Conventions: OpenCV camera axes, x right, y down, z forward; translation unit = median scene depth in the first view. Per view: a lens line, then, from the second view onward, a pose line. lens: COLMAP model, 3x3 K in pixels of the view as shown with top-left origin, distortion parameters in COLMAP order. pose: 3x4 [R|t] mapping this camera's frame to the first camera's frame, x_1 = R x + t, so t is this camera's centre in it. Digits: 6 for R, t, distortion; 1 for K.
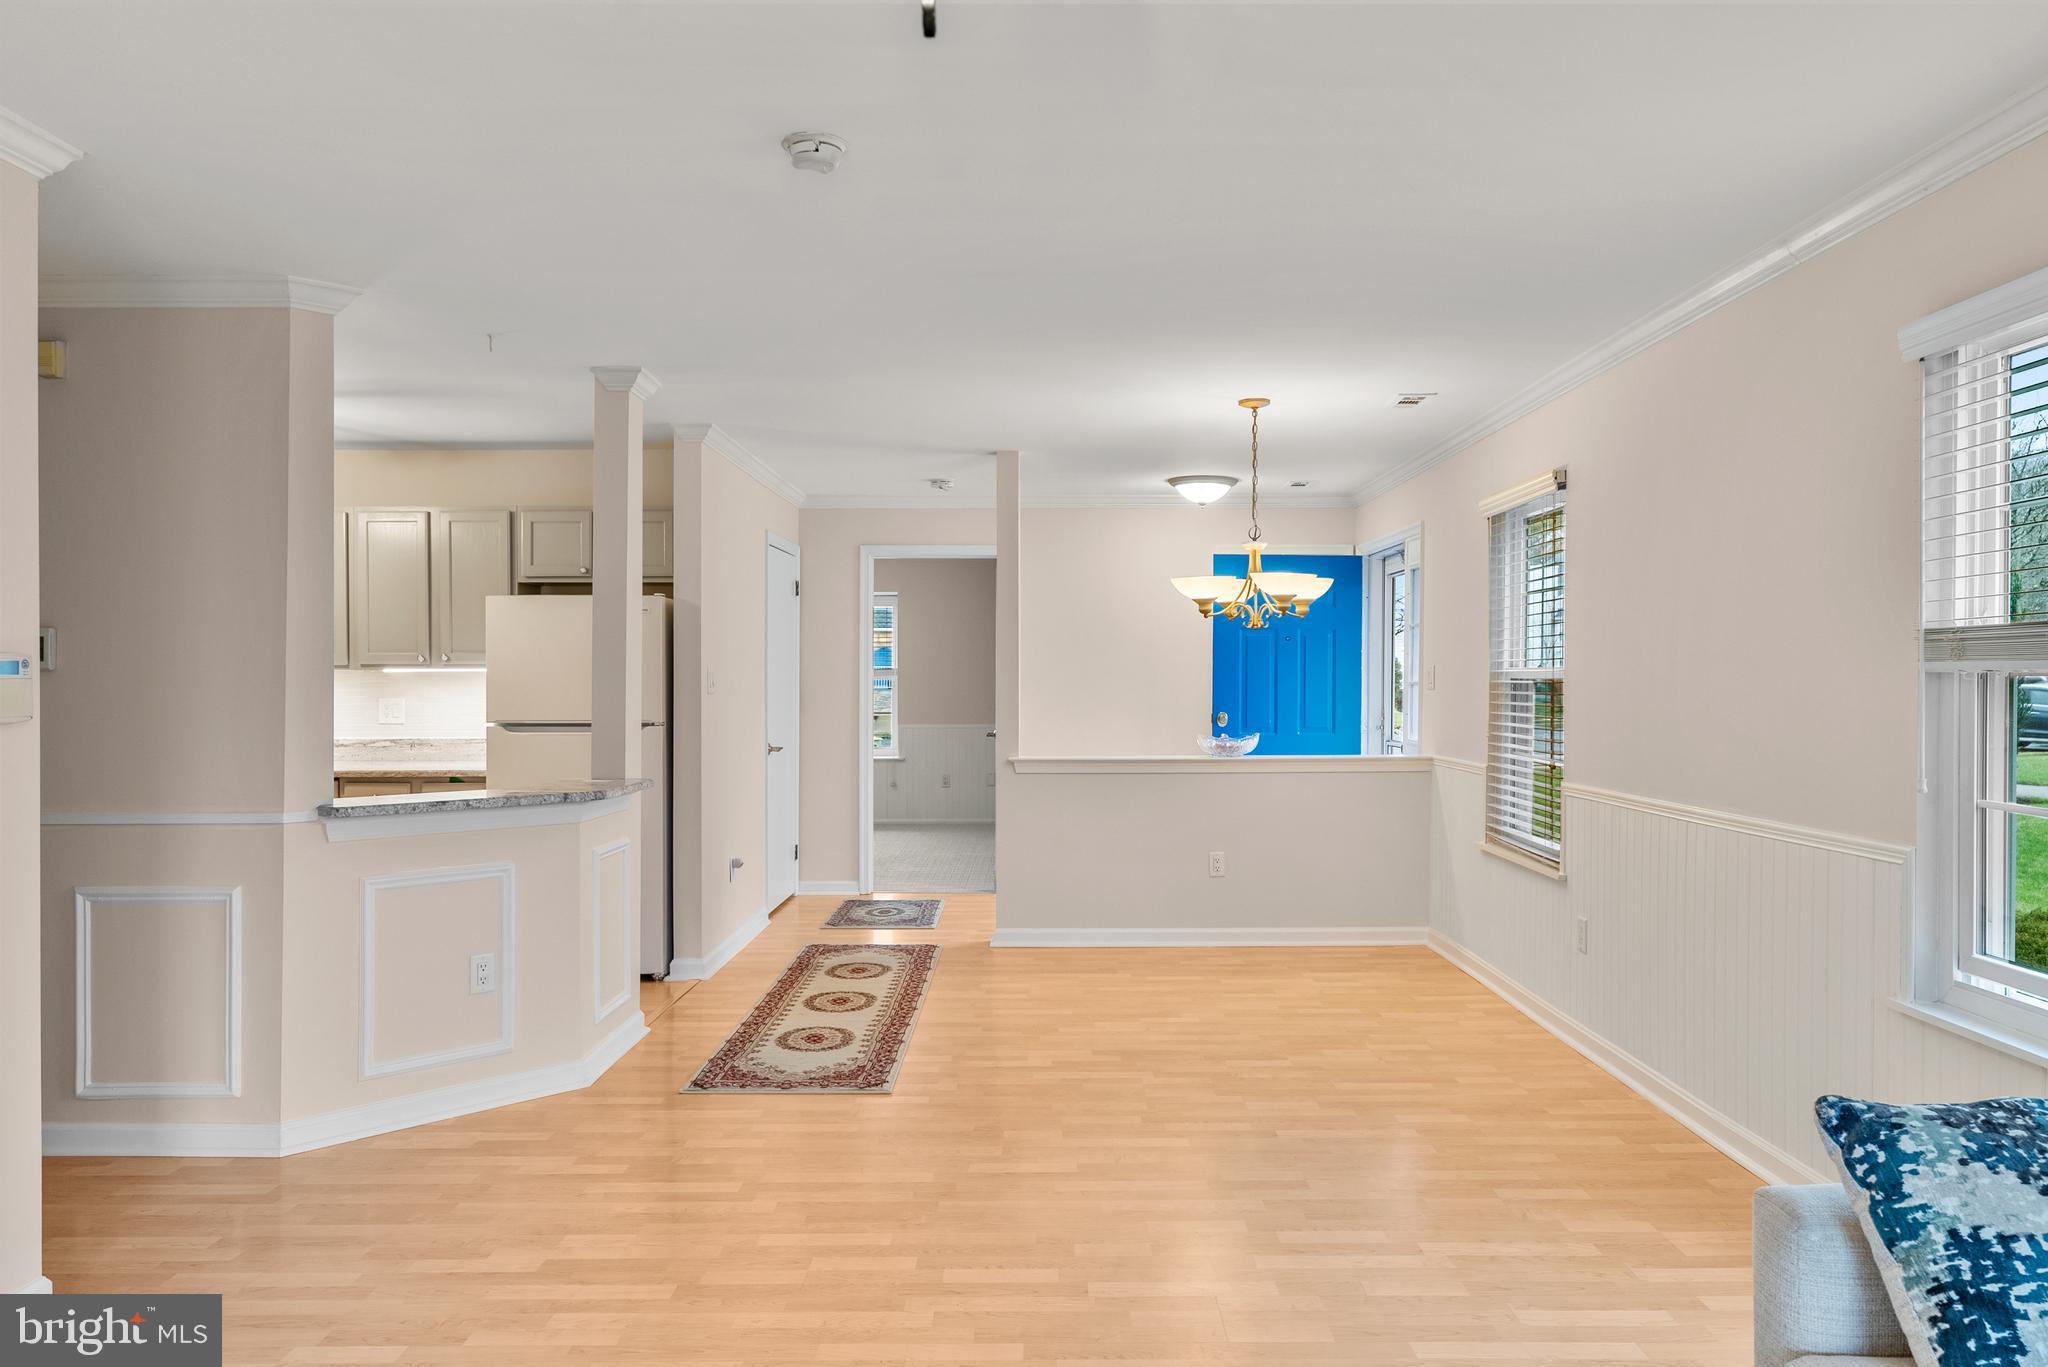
lens RADIAL K [[1353.1, 0, 1024.0], [0, 1353.1, 683.5], [0, 0, 1]] dist [-0.028756, 0.001625]
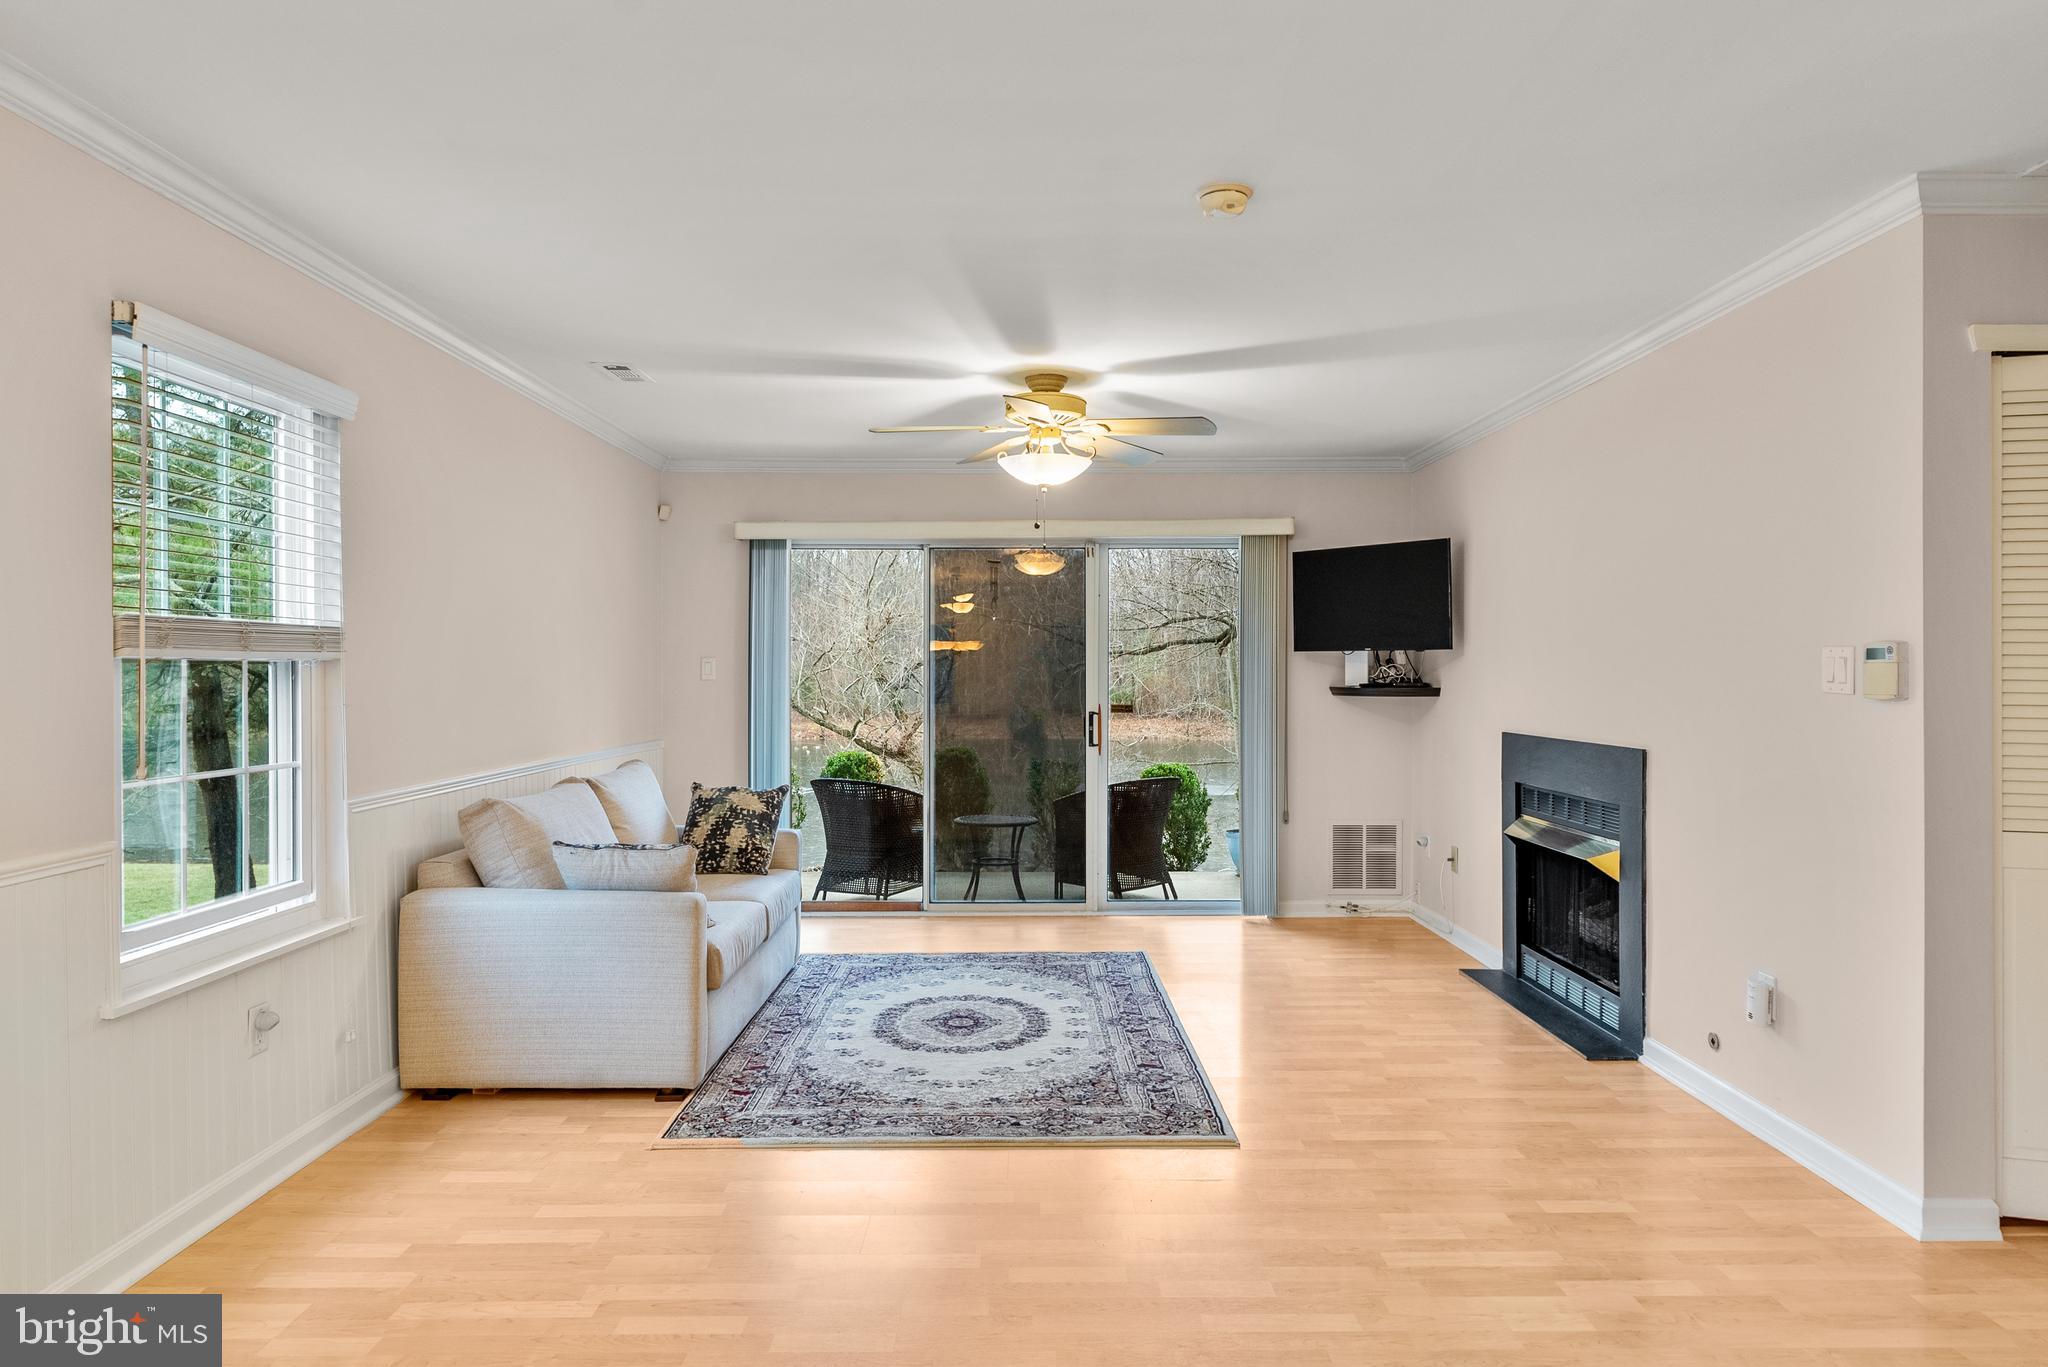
lens RADIAL K [[1243.5, 0, 1024.0], [0, 1243.5, 683.5], [0, 0, 1]] dist [0.001951, 0.000621]
pose [[-0.999904, 0.001493, -0.013745, 0.016820], [0.001300, 0.999900, 0.014081, -0.001330], [0.013765, 0.014061, -0.999806, 1.225206]]
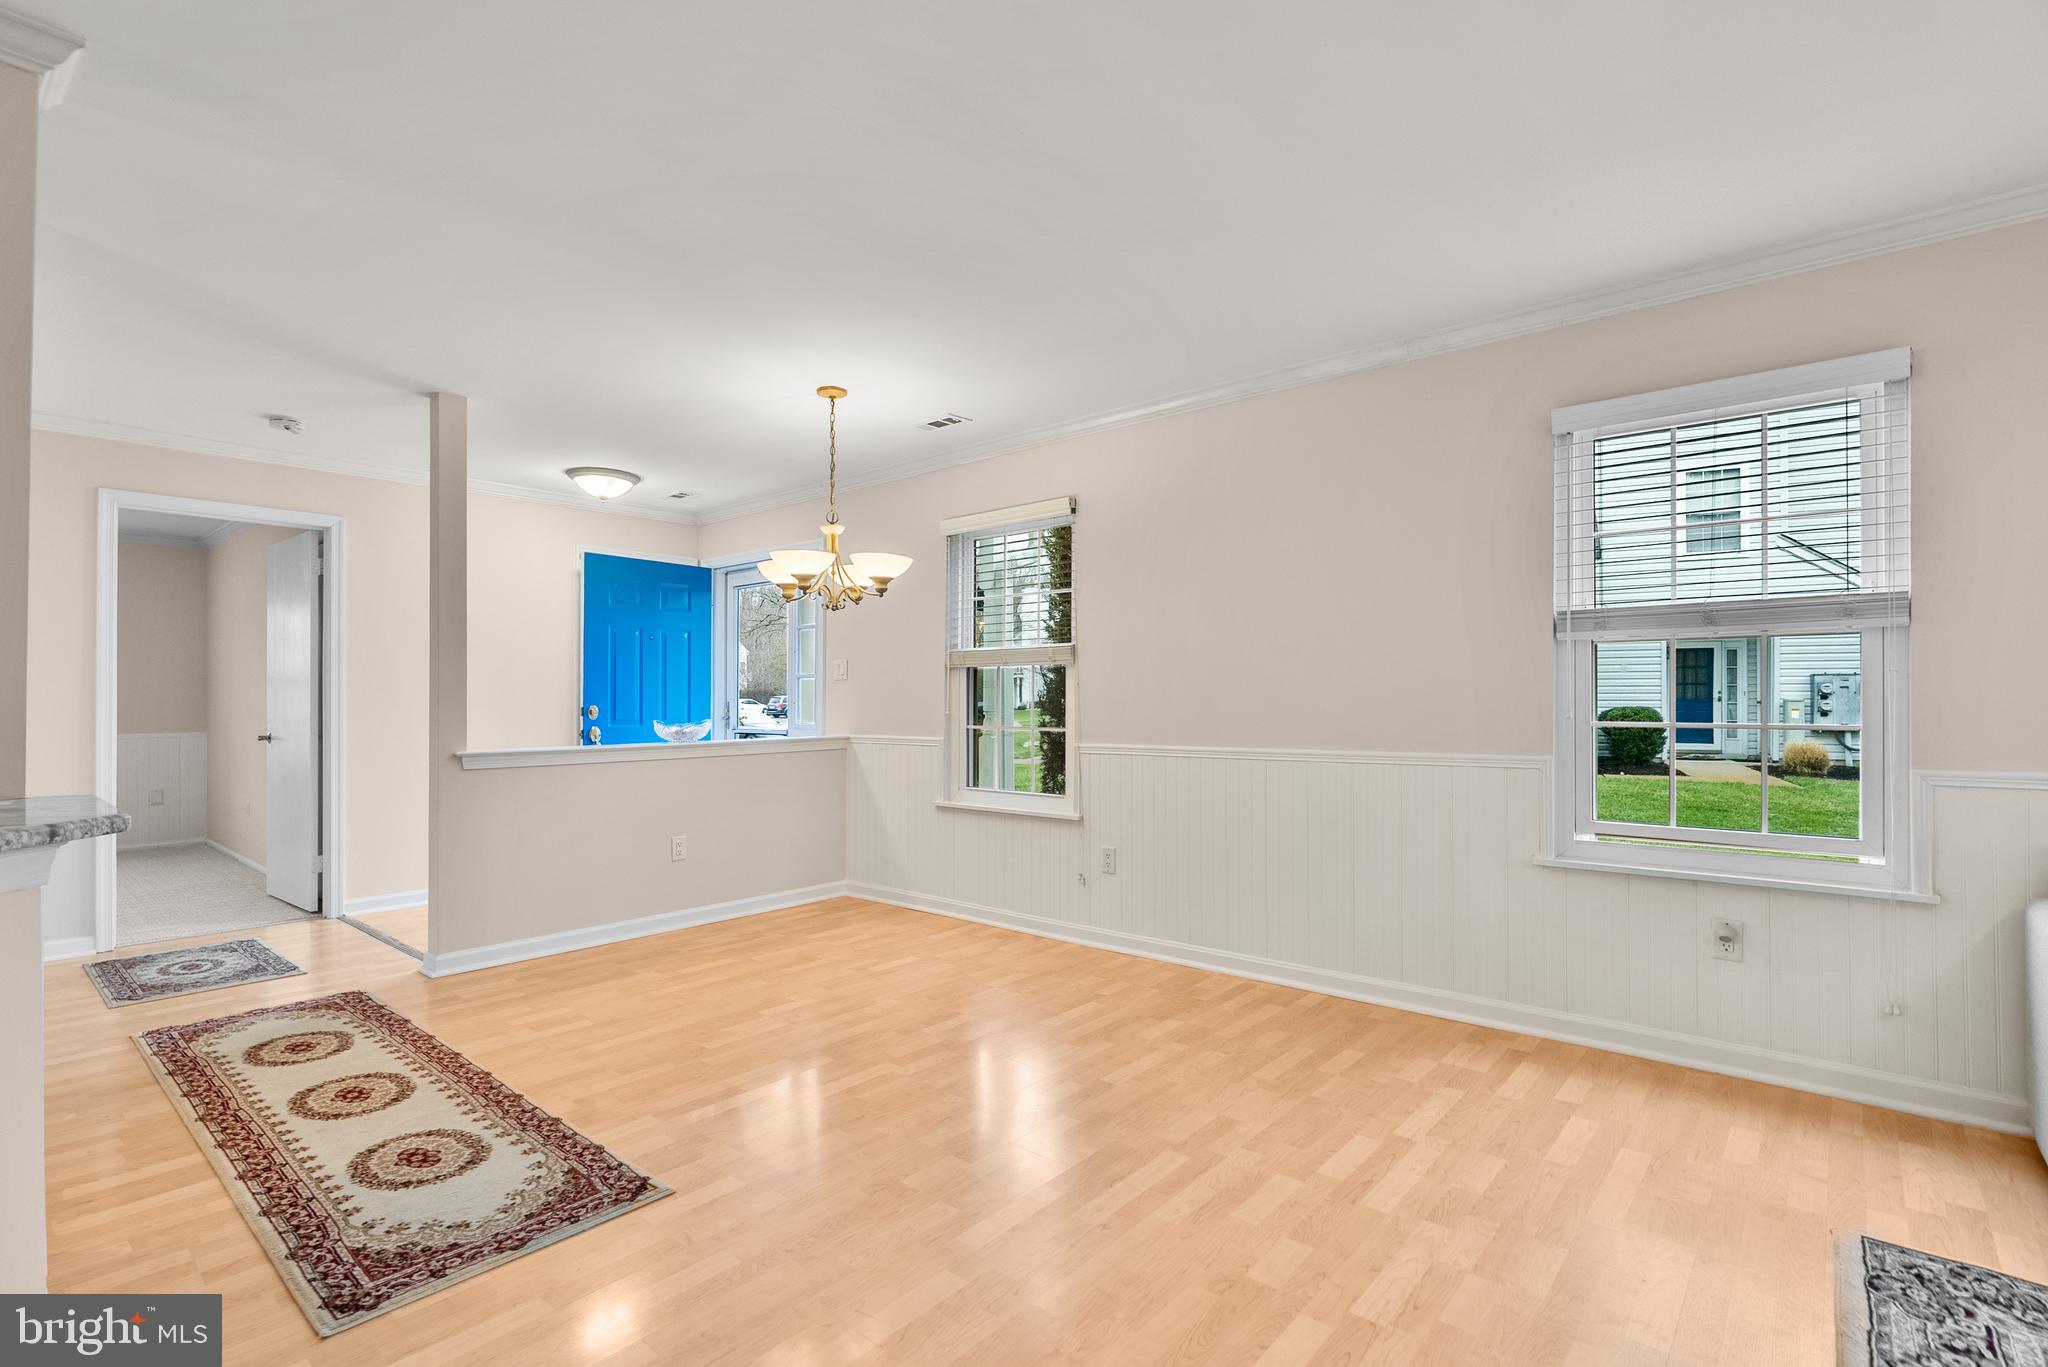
lens RADIAL K [[960.1, 0, 1027.2], [0, 960.1, 694.6], [0, 0, 1]] dist [-0.011358, 0.000688]
pose [[0.645056, 0.001881, 0.764133, -0.350470], [0.006248, 0.999951, -0.007736, 0.037159], [-0.764110, 0.009765, 0.645012, 0.486796]]
